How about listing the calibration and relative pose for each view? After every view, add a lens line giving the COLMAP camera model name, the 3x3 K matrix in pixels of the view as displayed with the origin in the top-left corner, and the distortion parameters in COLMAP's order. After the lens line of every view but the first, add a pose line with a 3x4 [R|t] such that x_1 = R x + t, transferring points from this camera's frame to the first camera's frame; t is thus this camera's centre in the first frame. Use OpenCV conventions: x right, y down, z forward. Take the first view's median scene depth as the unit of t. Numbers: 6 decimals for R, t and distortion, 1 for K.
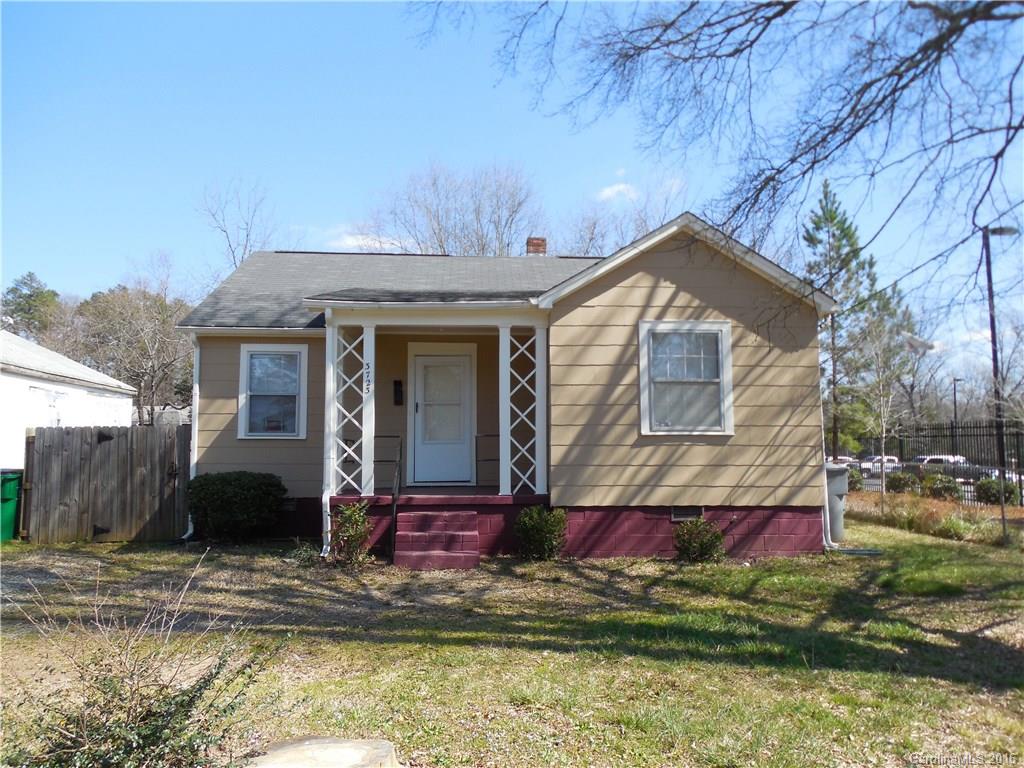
lens RADIAL K [[761.9, 0, 516.4], [0, 761.9, 382.3], [0, 0, 1]] dist [0.005021, -0.000925]
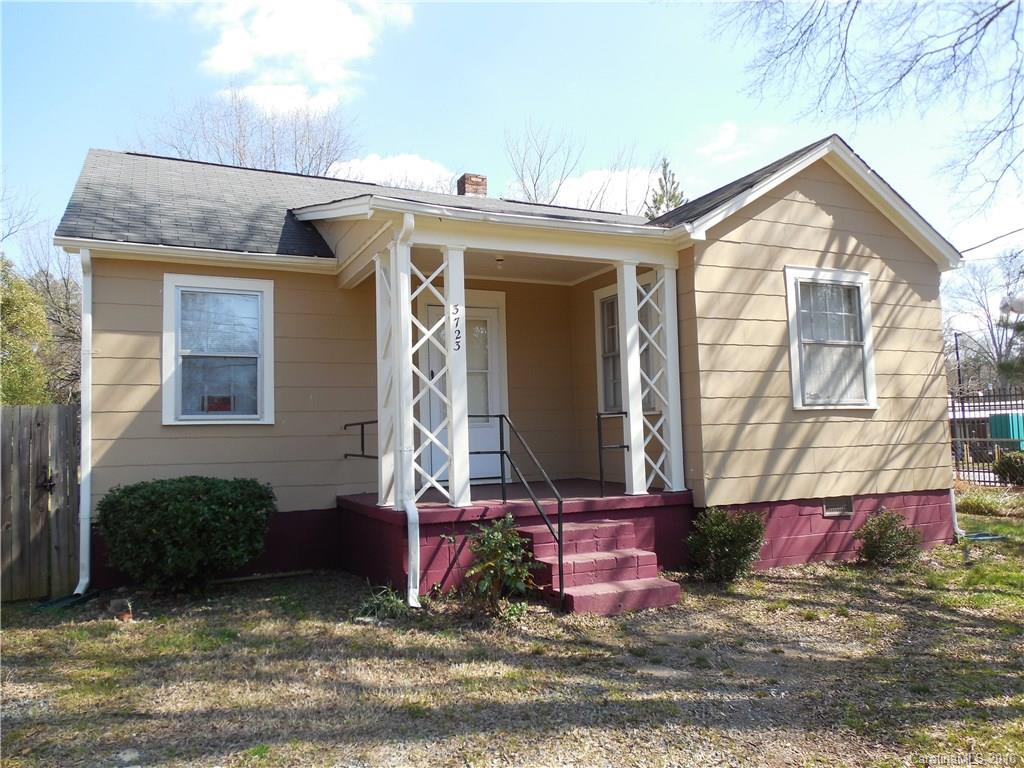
lens RADIAL K [[761.9, 0, 516.4], [0, 761.9, 382.3], [0, 0, 1]] dist [0.005021, -0.000925]
pose [[0.928068, 0.003719, 0.372393, -0.385266], [-0.011312, 0.999770, 0.018207, 0.028413], [-0.372240, -0.021109, 0.927896, 0.361401]]
